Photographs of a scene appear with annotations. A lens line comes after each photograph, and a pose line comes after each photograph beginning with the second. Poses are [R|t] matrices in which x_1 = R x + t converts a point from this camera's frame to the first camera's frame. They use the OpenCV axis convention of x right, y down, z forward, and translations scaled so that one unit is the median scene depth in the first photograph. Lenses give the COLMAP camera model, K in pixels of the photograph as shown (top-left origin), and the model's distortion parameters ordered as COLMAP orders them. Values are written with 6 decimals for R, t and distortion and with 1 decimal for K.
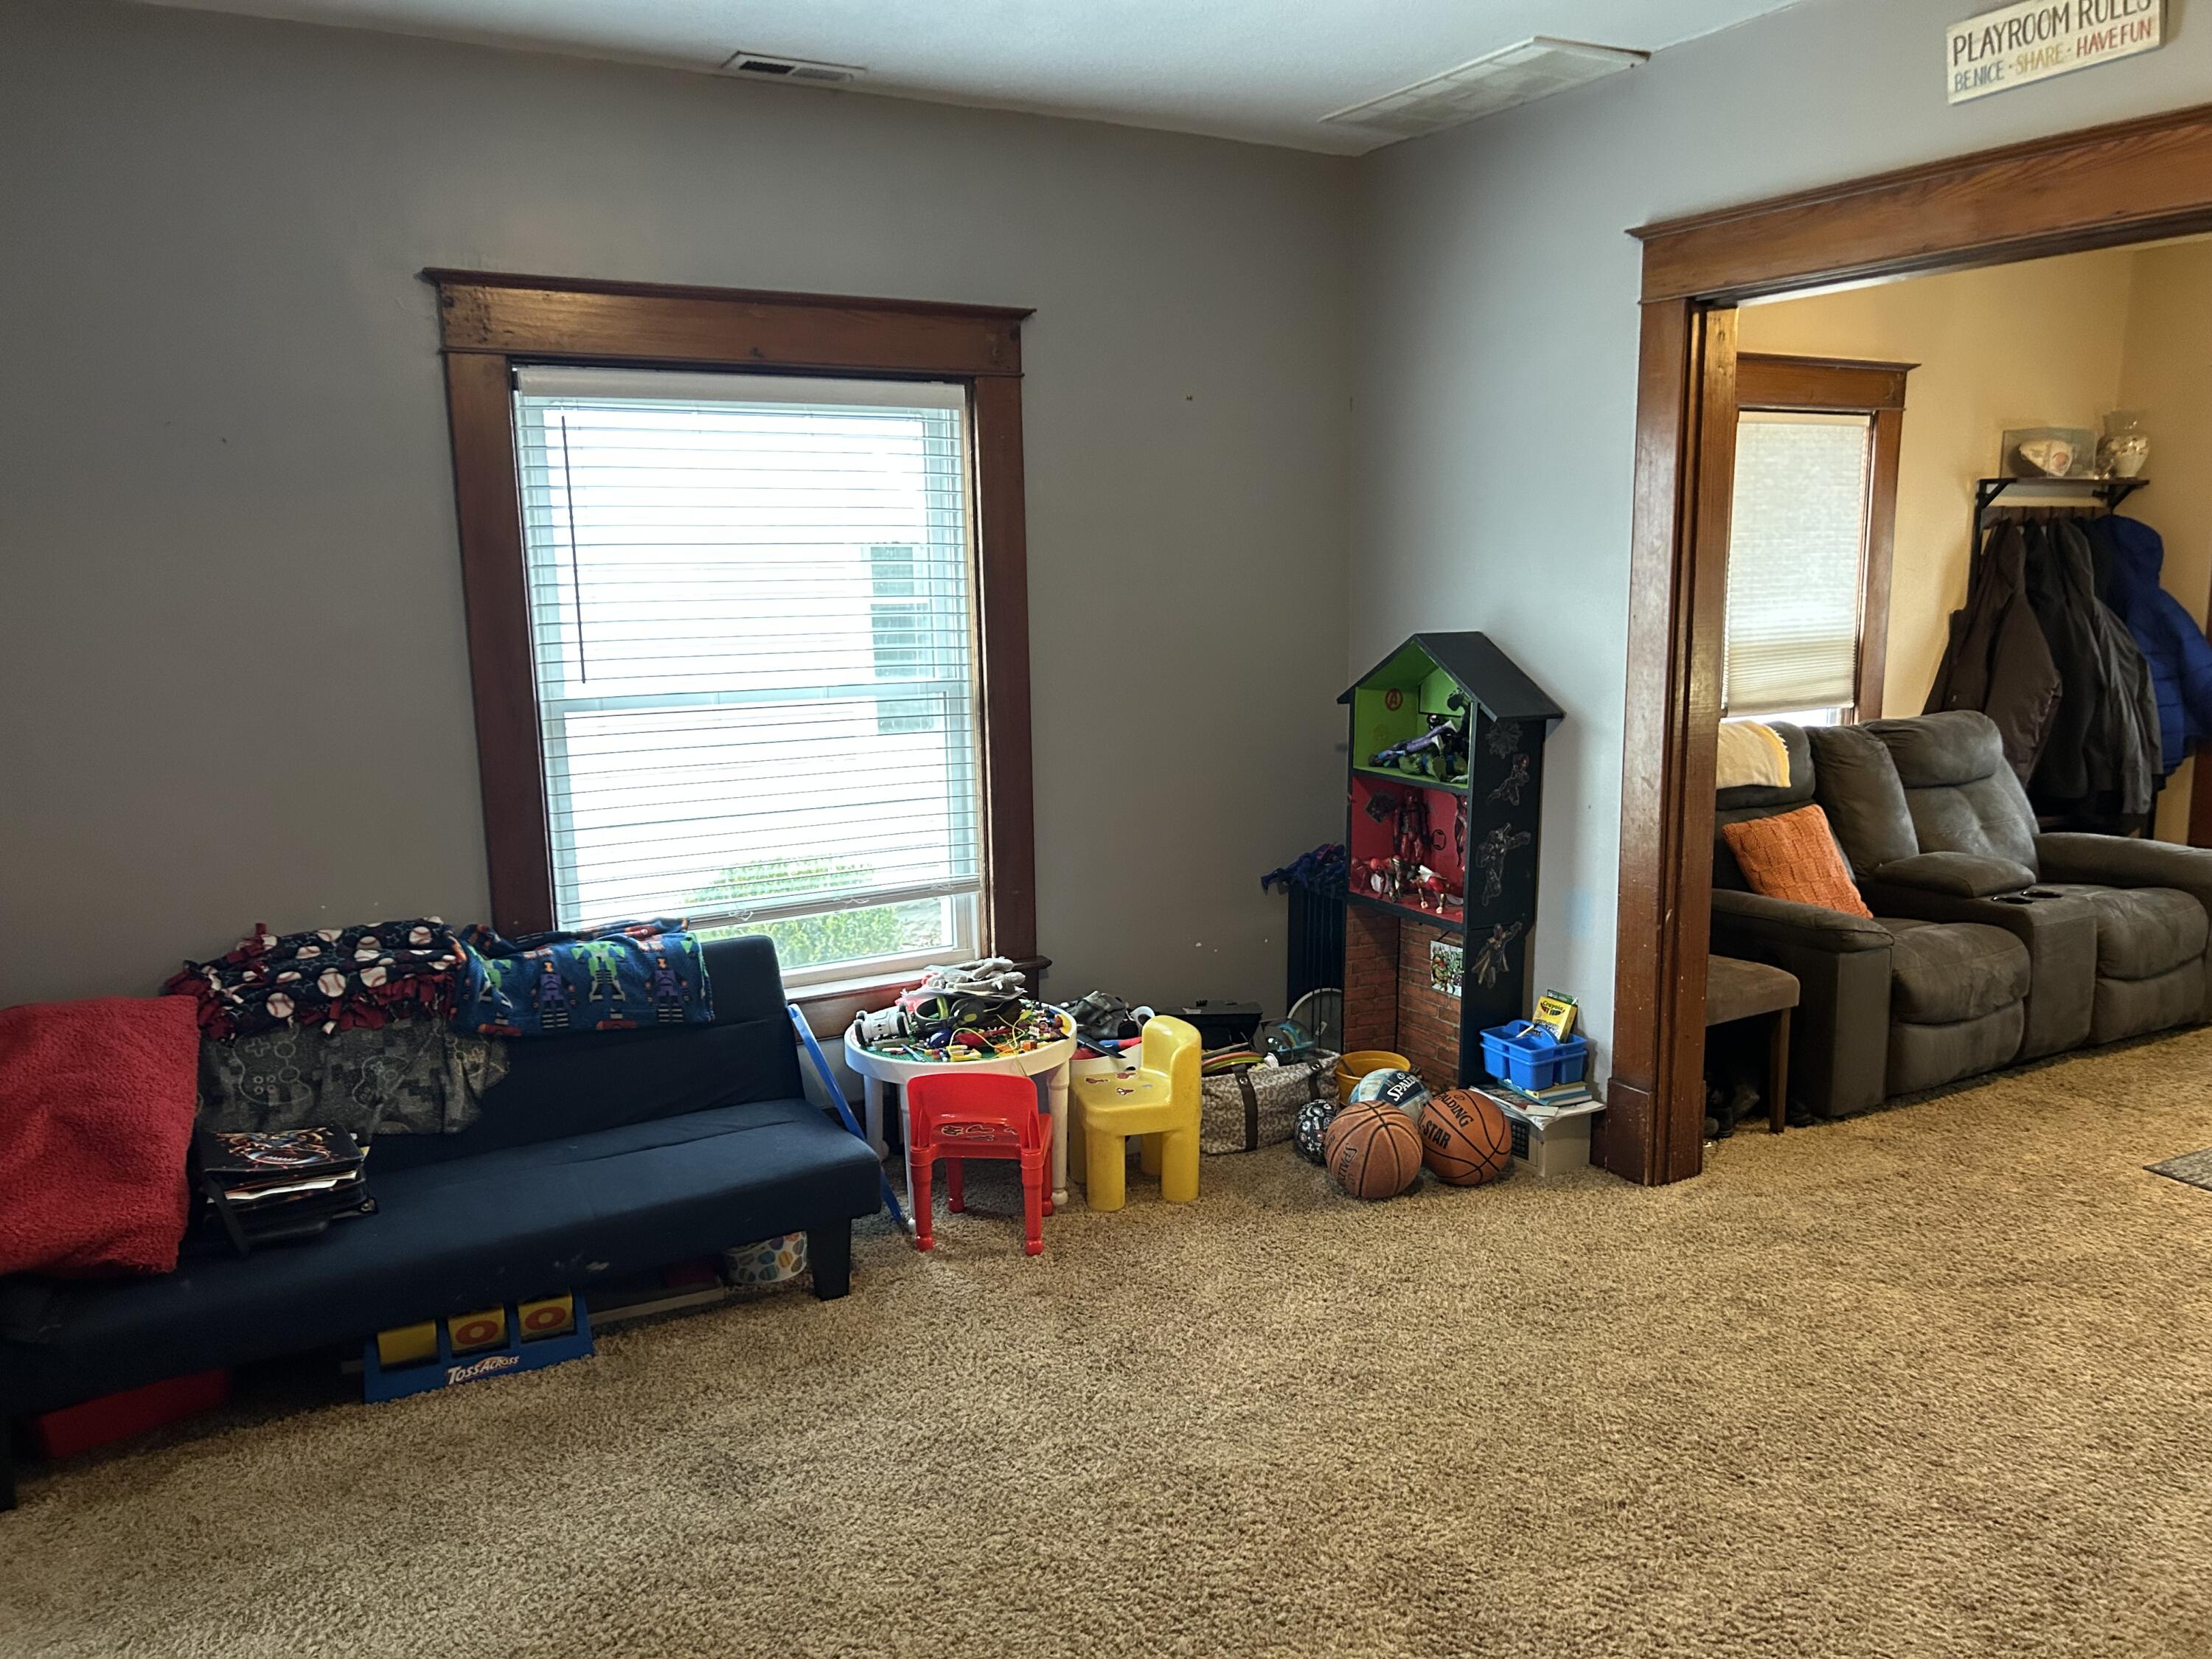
lens RADIAL K [[1661.0, 0, 1142.4], [0, 1661.0, 832.5], [0, 0, 1]] dist [0.068566, -0.078653]
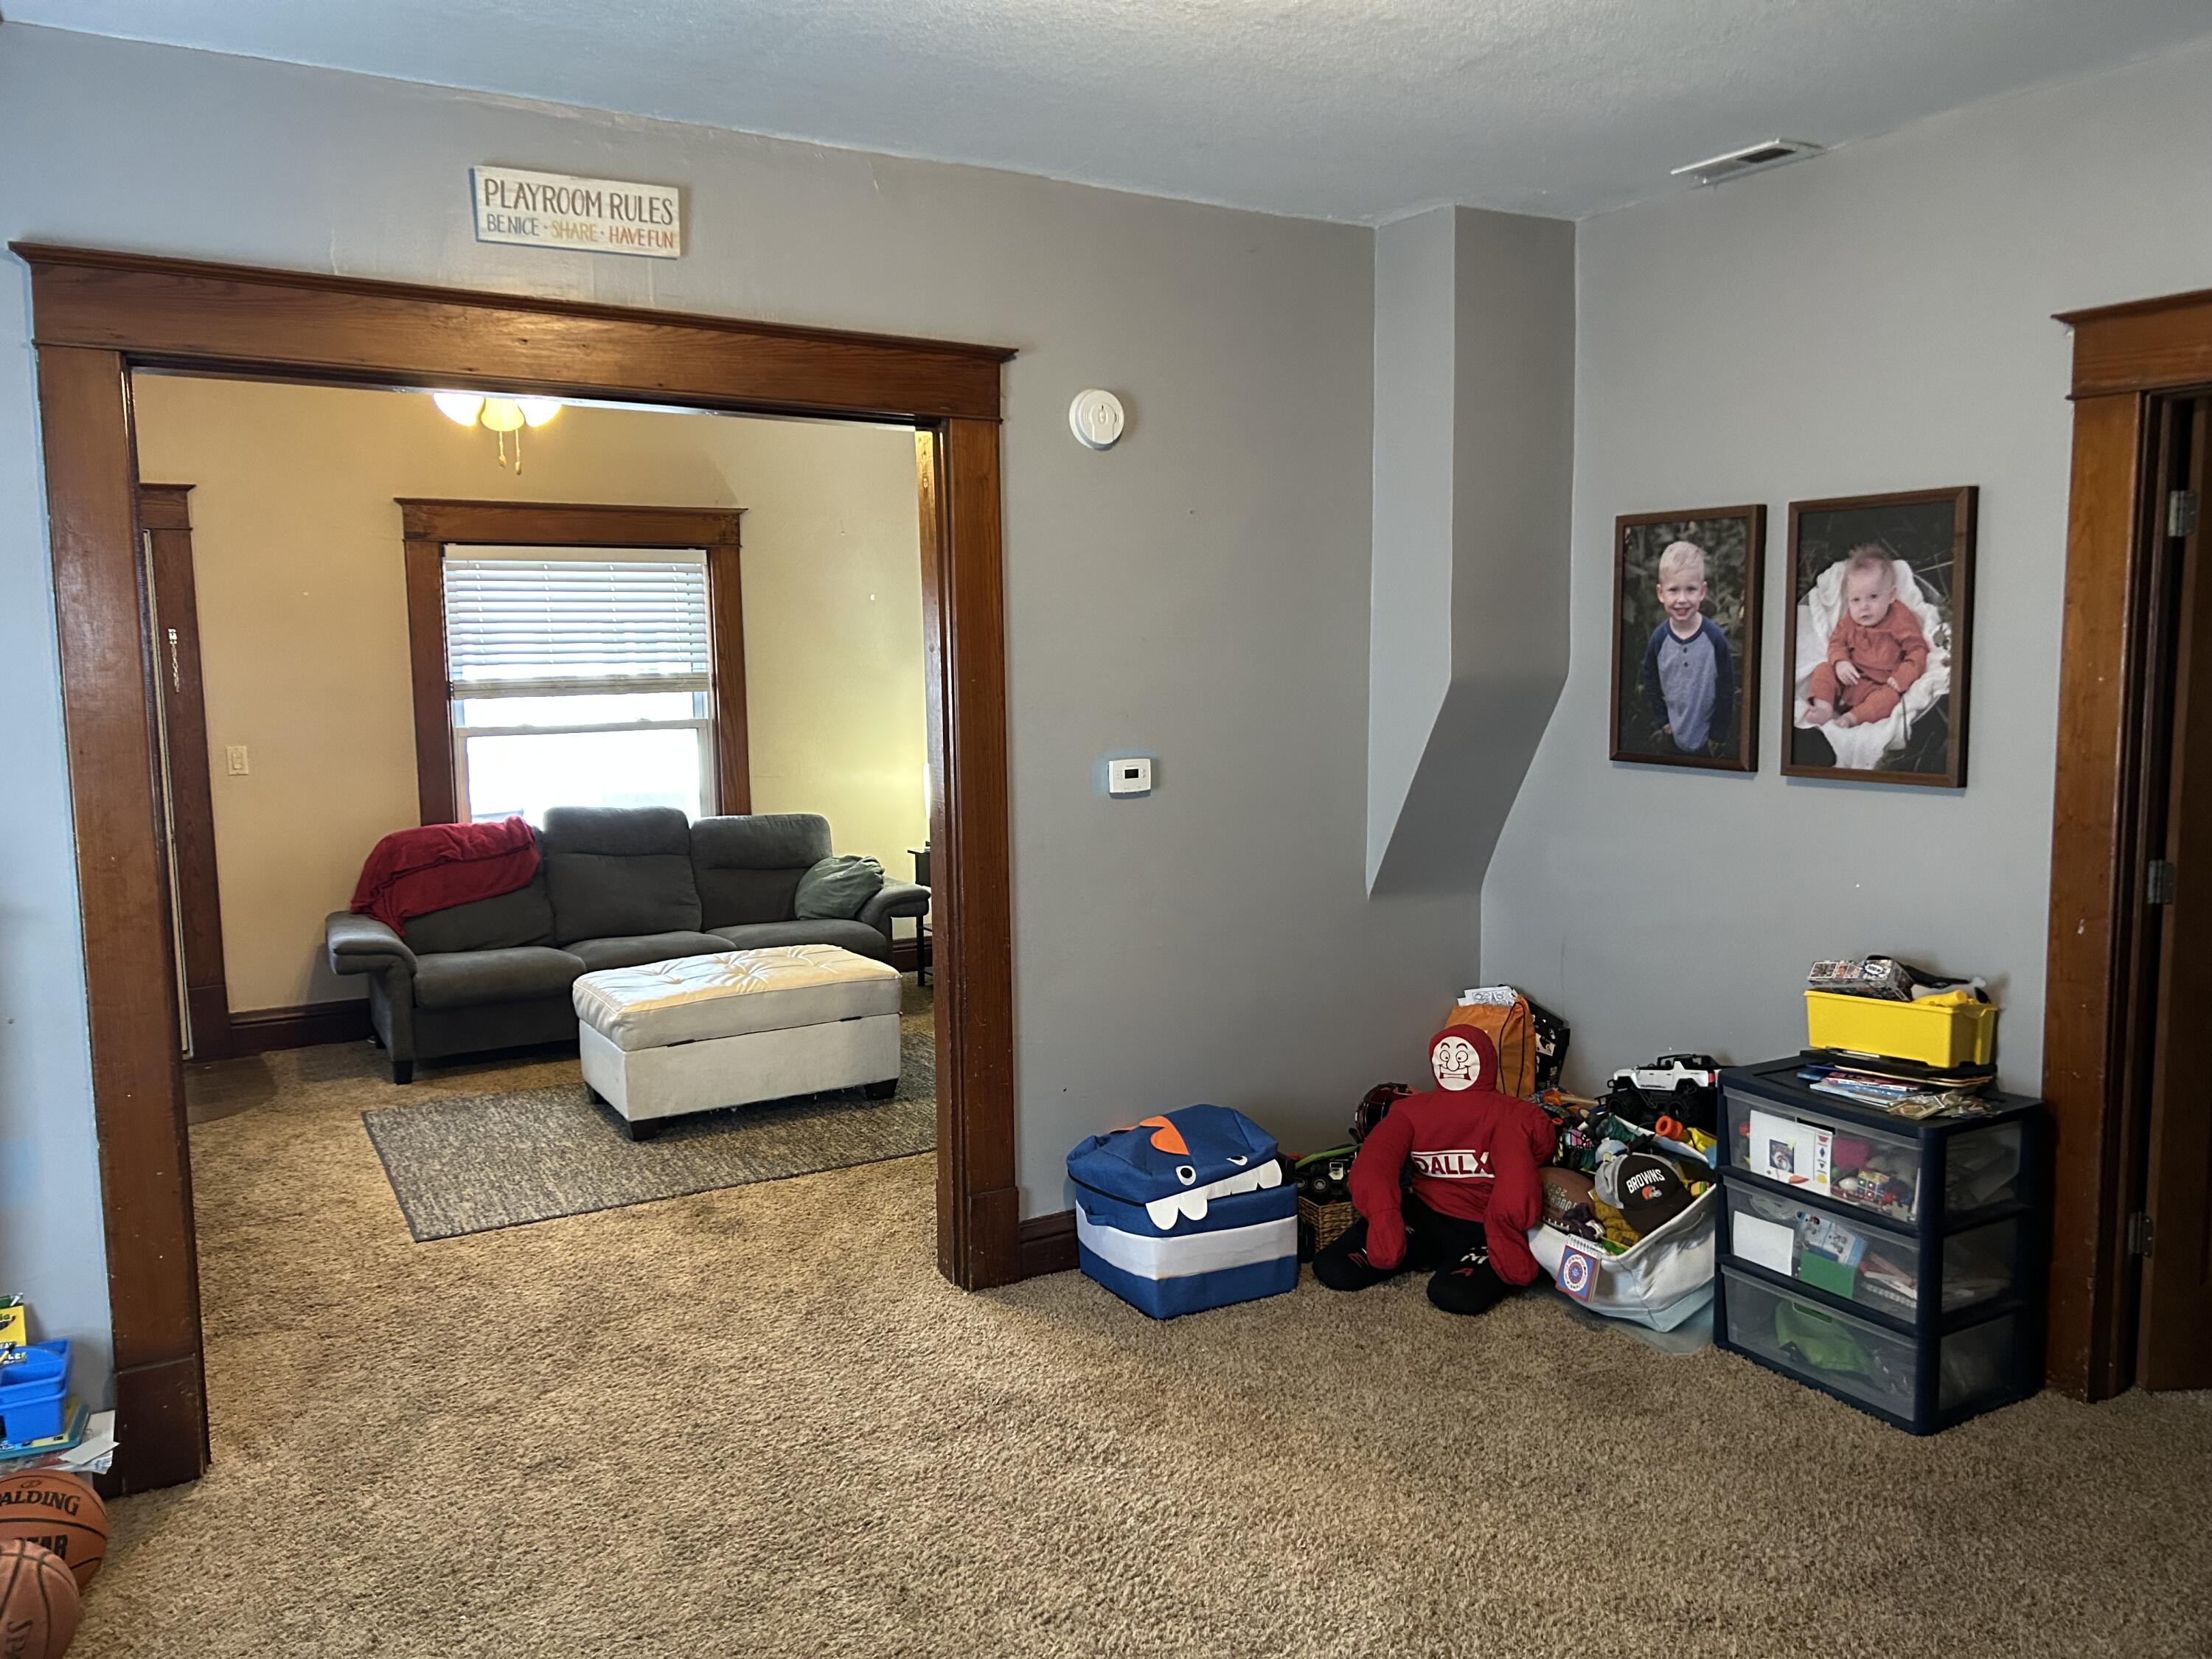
lens RADIAL K [[1661.0, 0, 1125.2], [0, 1661.0, 791.5], [0, 0, 1]] dist [0.068566, -0.078653]
pose [[-0.017727, -0.074345, 0.997075, -0.307546], [0.178562, 0.980964, 0.076319, -0.055324], [-0.983769, 0.179393, -0.004114, 0.351958]]
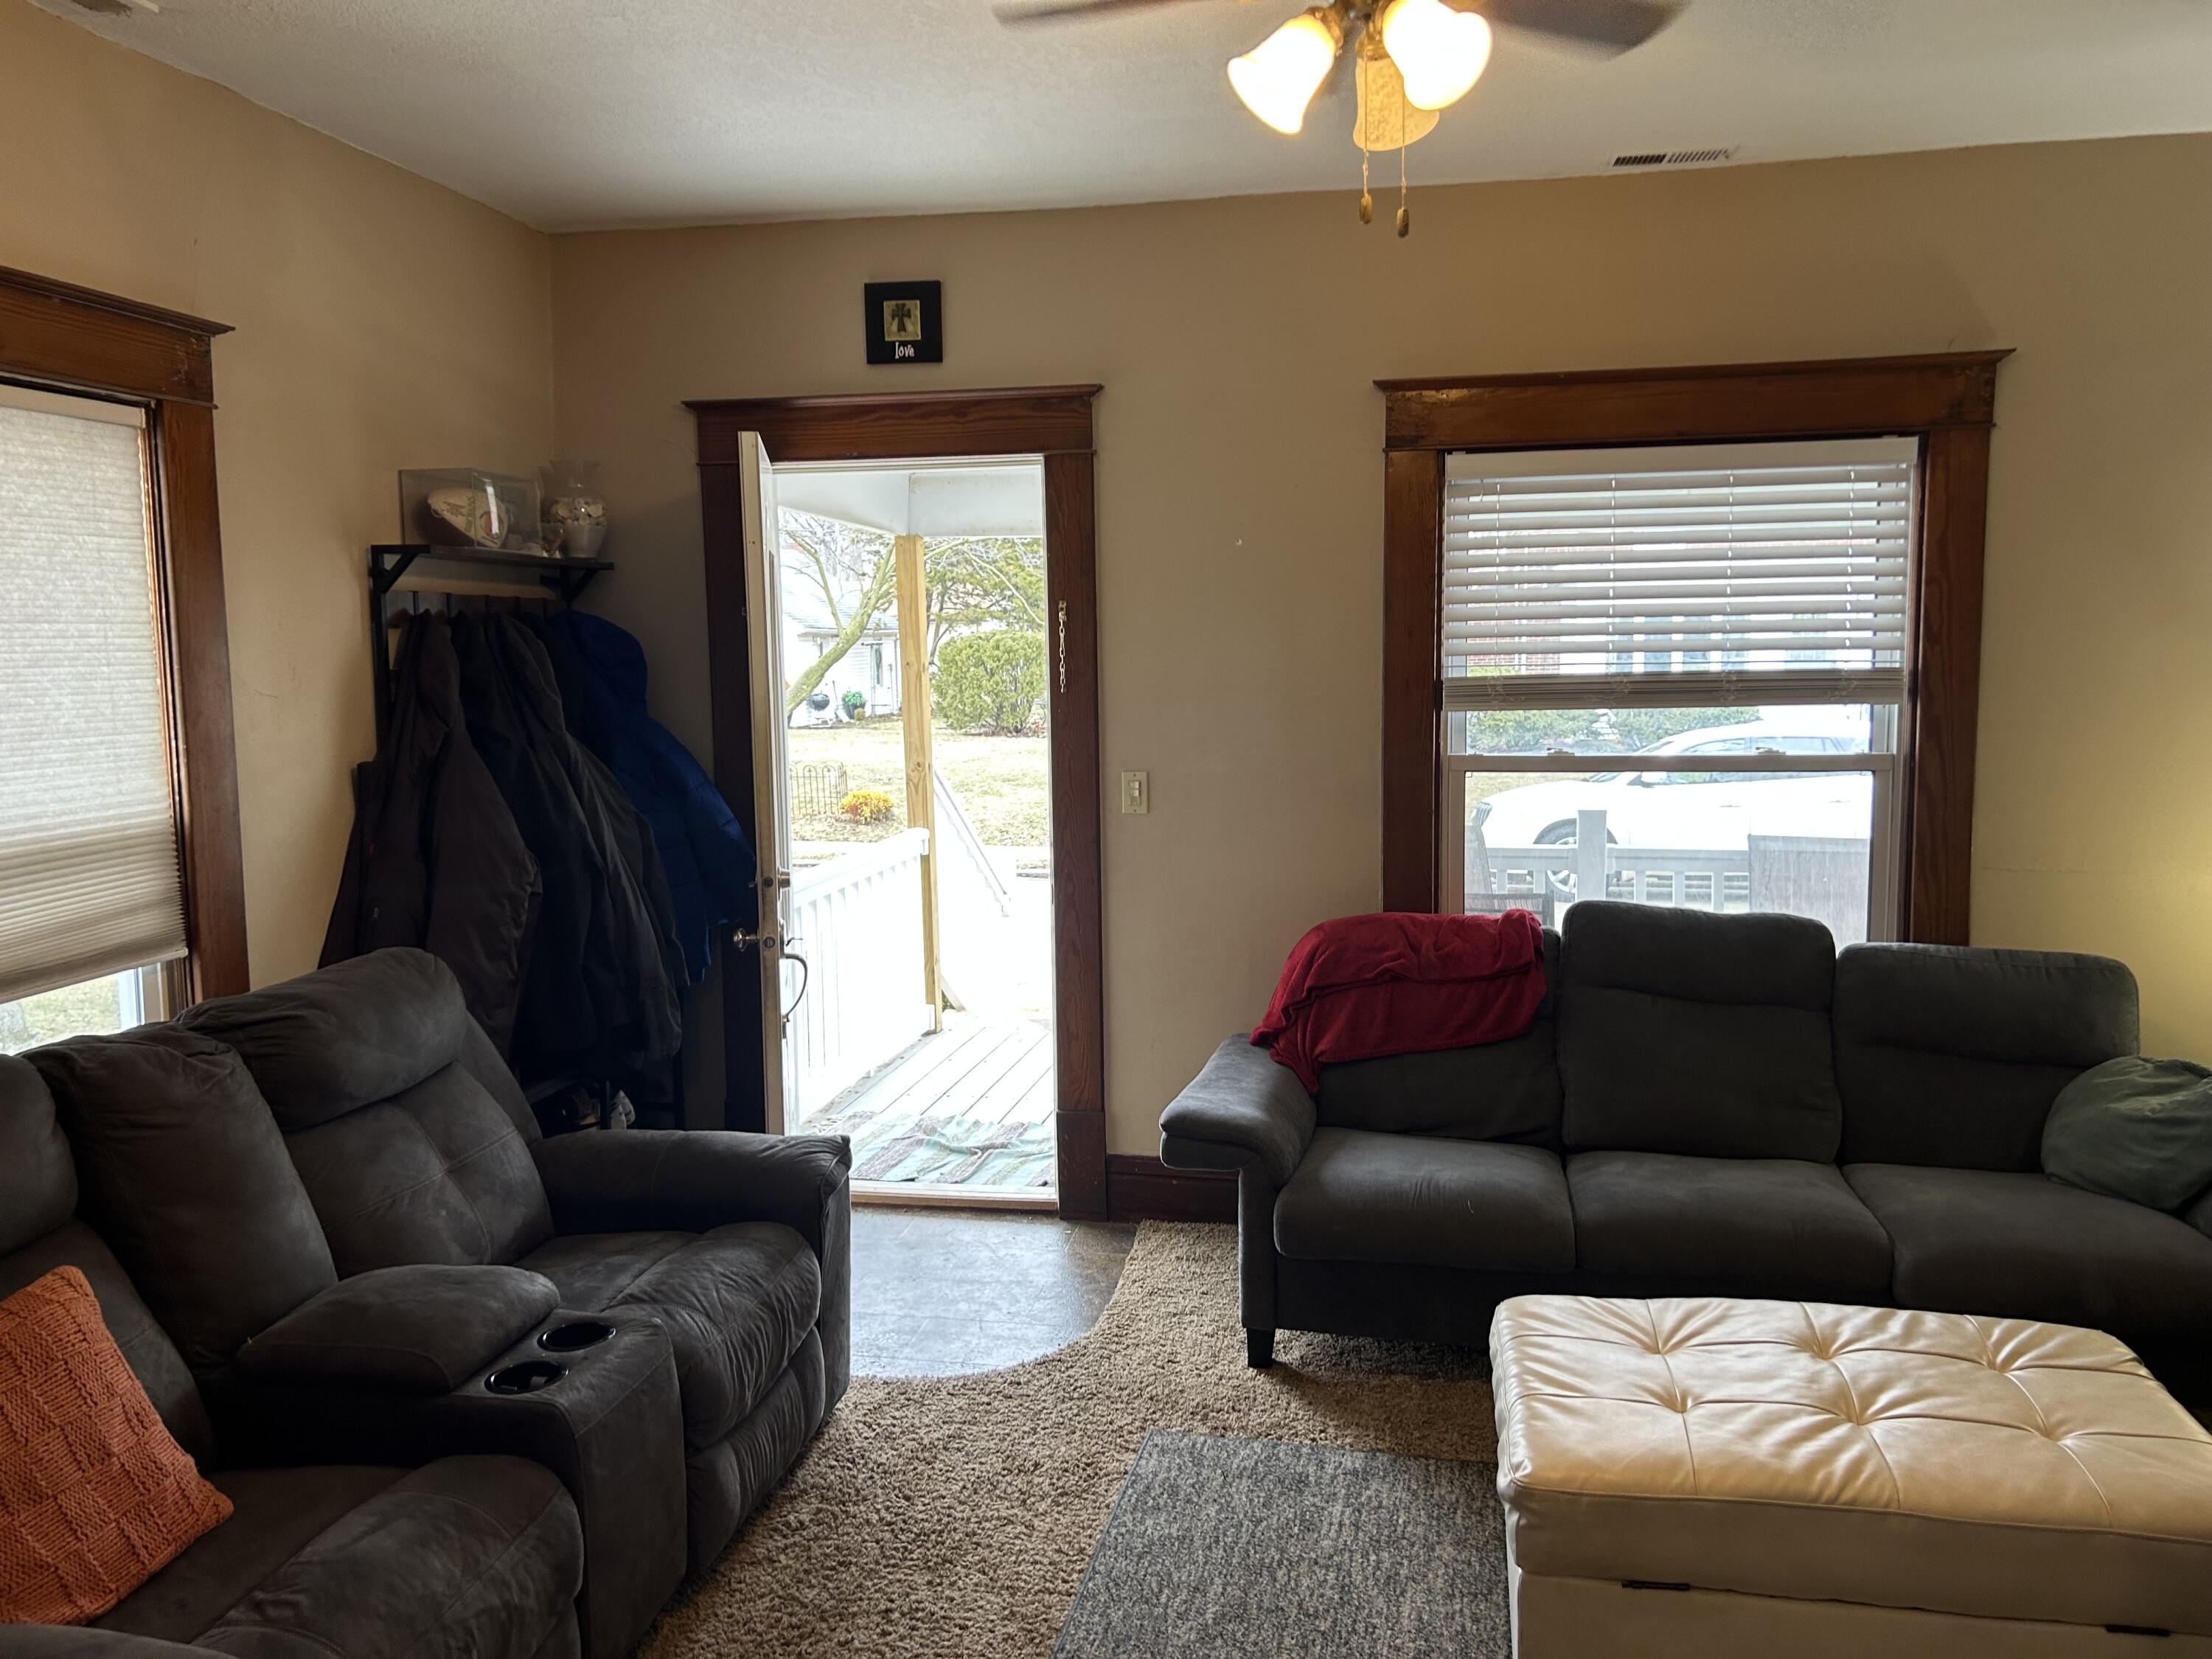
lens RADIAL K [[1661.0, 0, 1113.7], [0, 1661.0, 827.4], [0, 0, 1]] dist [0.068566, -0.078653]
pose [[0.657842, -0.077601, 0.749147, 0.223512], [0.127312, 0.991821, -0.009057, -0.073452], [-0.742317, 0.101334, 0.662341, 0.431875]]
